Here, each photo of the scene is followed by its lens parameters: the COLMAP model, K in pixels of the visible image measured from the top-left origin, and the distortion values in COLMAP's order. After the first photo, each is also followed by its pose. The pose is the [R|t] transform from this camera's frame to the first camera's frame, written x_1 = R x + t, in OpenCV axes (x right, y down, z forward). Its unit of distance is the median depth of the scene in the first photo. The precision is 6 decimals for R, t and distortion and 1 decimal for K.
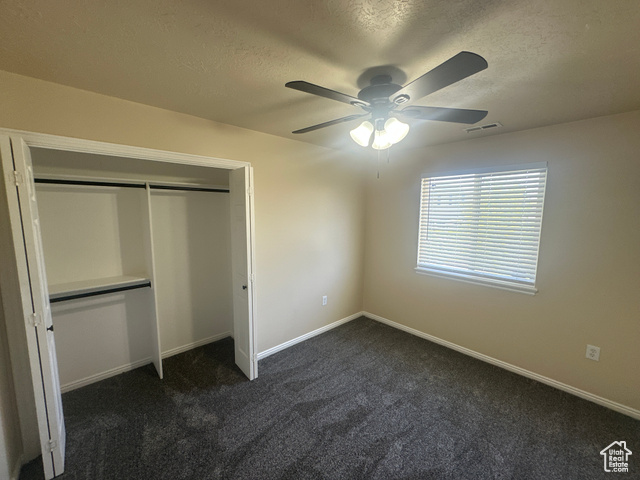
lens RADIAL K [[259.8, 0, 319.4], [0, 259.8, 240.2], [0, 0, 1]] dist [-0.000433, 0.000204]
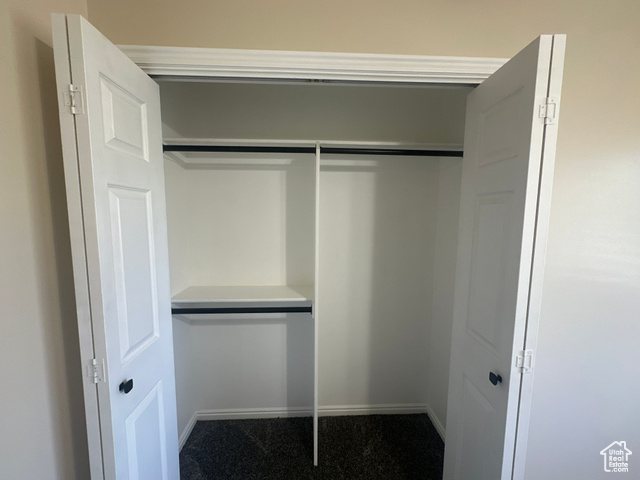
lens RADIAL K [[259.8, 0, 317.4], [0, 259.8, 236.1], [0, 0, 1]] dist [-0.000433, 0.000204]
pose [[0.766641, 0.055007, -0.639716, -0.249466], [-0.078401, 0.996888, -0.008238, -0.001382], [0.637272, 0.056470, 0.768568, 0.518543]]
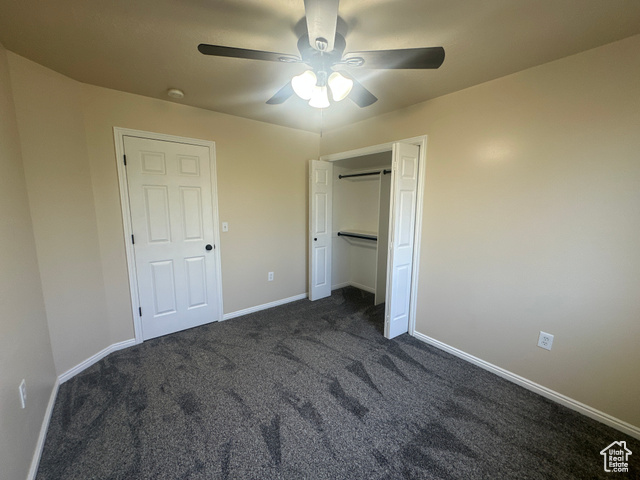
lens RADIAL K [[259.8, 0, 321.8], [0, 259.8, 239.9], [0, 0, 1]] dist [-0.000433, 0.000204]
pose [[-0.072888, 0.135438, -0.988101, 0.852393], [-0.126803, 0.981438, 0.143879, -0.002196], [0.989246, 0.135781, -0.054361, 0.765427]]
